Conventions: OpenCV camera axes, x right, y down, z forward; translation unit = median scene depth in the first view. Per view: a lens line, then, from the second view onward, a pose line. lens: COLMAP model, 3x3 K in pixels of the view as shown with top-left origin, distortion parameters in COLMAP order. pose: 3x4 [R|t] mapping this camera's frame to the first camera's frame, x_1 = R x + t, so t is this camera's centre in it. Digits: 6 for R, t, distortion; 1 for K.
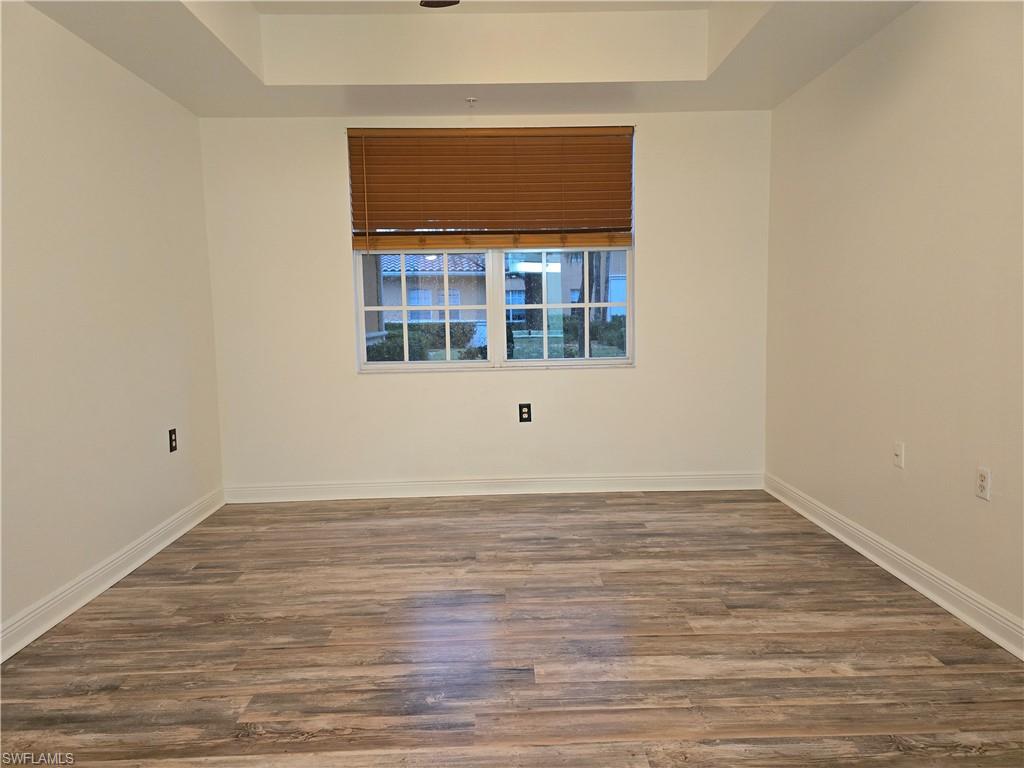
lens RADIAL K [[686.1, 0, 510.9], [0, 686.1, 379.9], [0, 0, 1]] dist [0.055958, -0.044062]
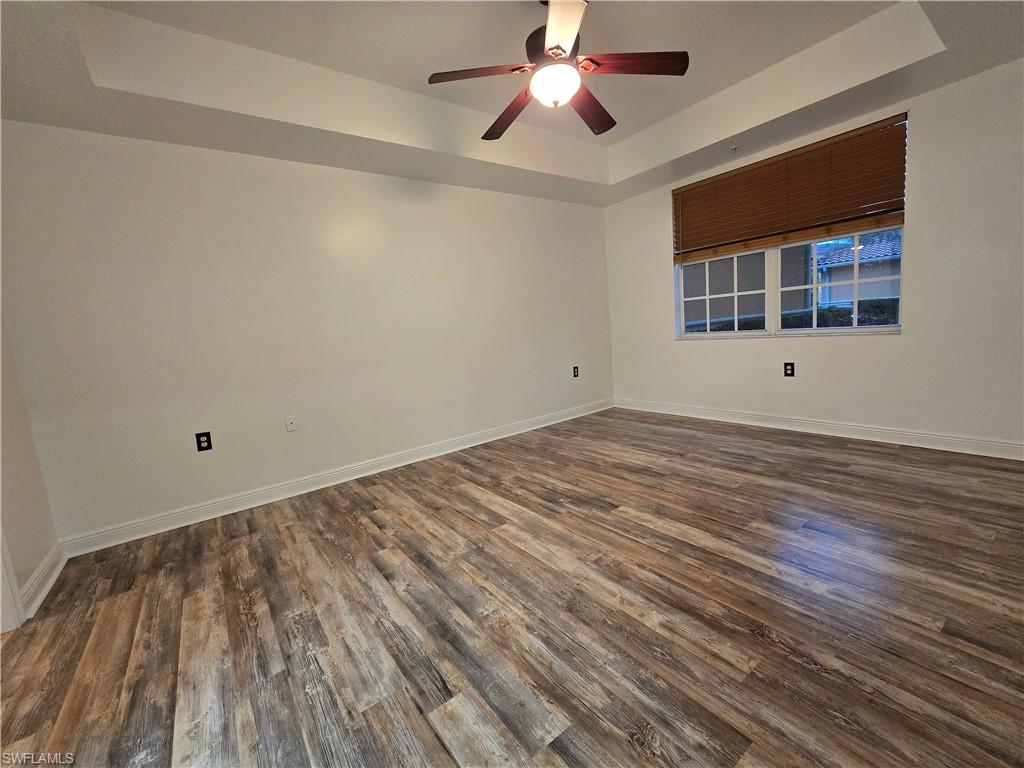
lens RADIAL K [[422.3, 0, 514.2], [0, 422.3, 381.7], [0, 0, 1]] dist [-0.002245, 0.000500]
pose [[0.580960, 0.079232, -0.810067, 0.525425], [-0.010353, 0.995890, 0.089982, 0.004977], [0.813867, -0.043889, 0.579392, 0.126597]]
